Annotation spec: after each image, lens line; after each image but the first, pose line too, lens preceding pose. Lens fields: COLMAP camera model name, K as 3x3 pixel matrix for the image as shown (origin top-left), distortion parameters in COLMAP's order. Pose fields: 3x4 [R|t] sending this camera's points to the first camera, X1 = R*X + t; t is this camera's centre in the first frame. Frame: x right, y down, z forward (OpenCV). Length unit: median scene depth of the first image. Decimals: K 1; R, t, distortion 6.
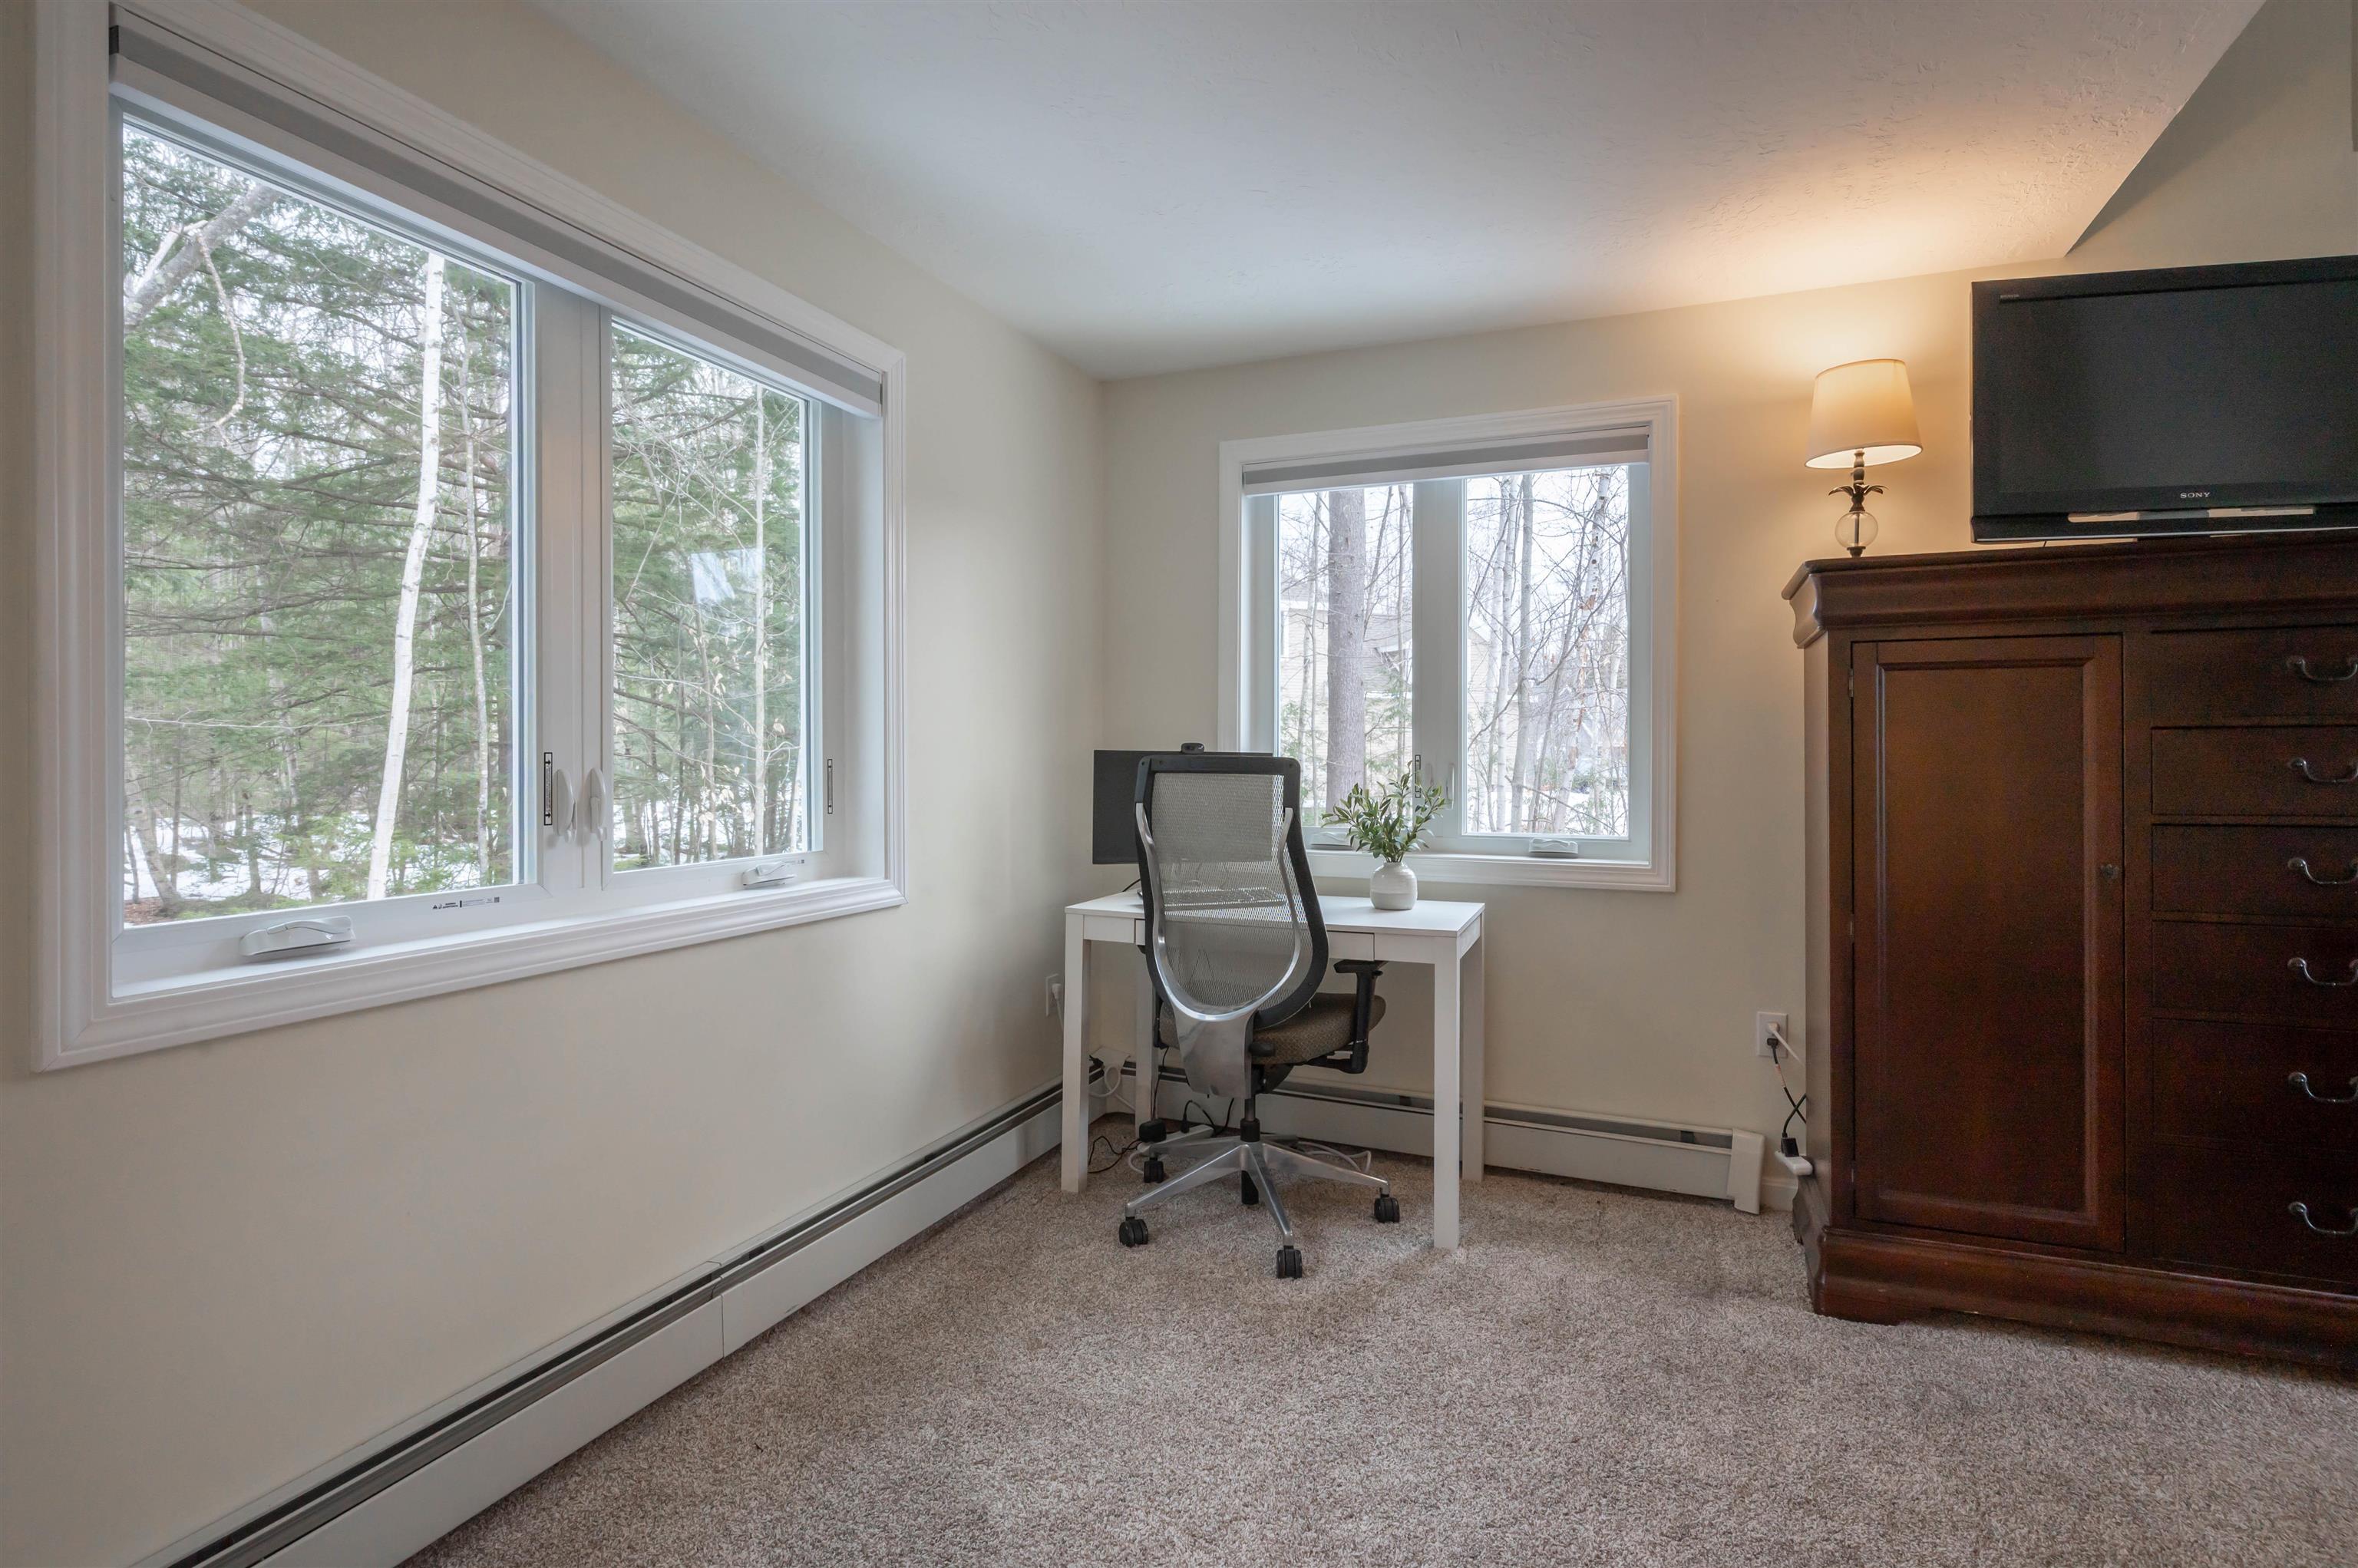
lens RADIAL K [[1144.6, 0, 1186.4], [0, 1144.6, 745.4], [0, 0, 1]] dist [-0.000649, 0.000098]
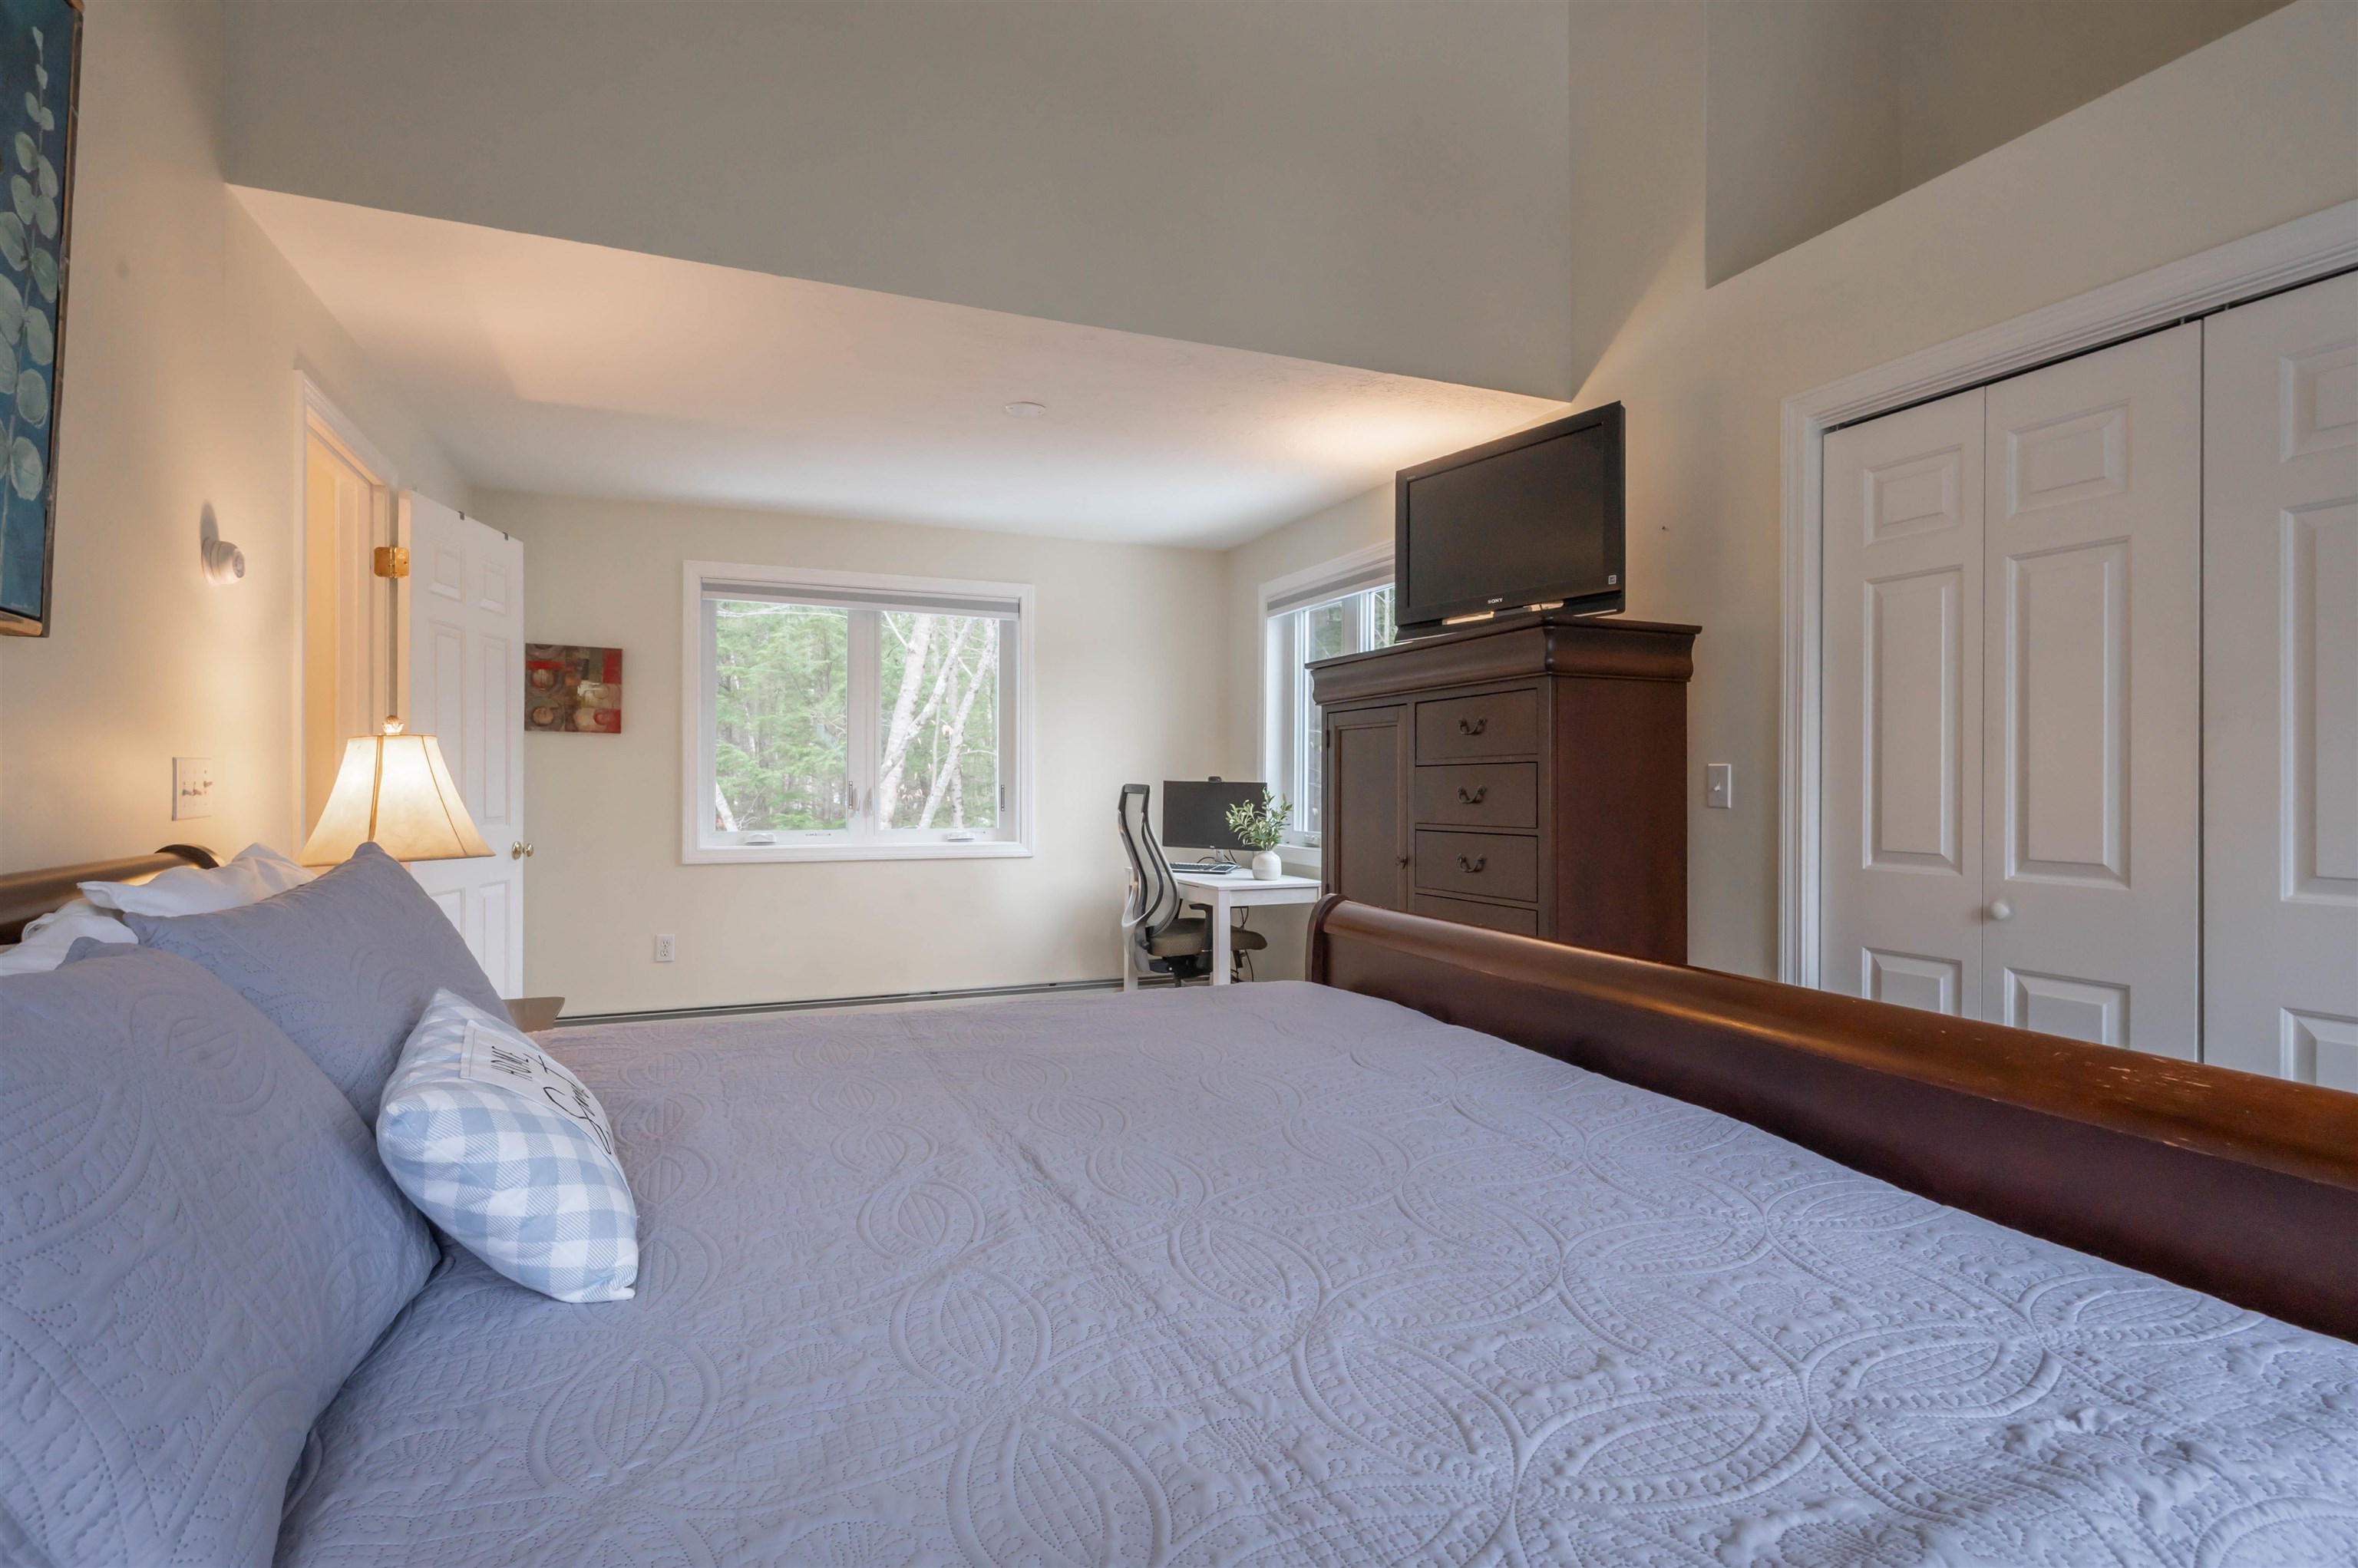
lens RADIAL K [[1148.3, 0, 1162.7], [0, 1148.3, 779.9], [0, 0, 1]] dist [-0.003872, 0.000523]
pose [[0.686793, 0.000441, -0.726853, 1.345632], [0.002433, 0.999993, 0.002906, -0.002415], [0.726849, -0.003764, 0.686787, -0.222256]]
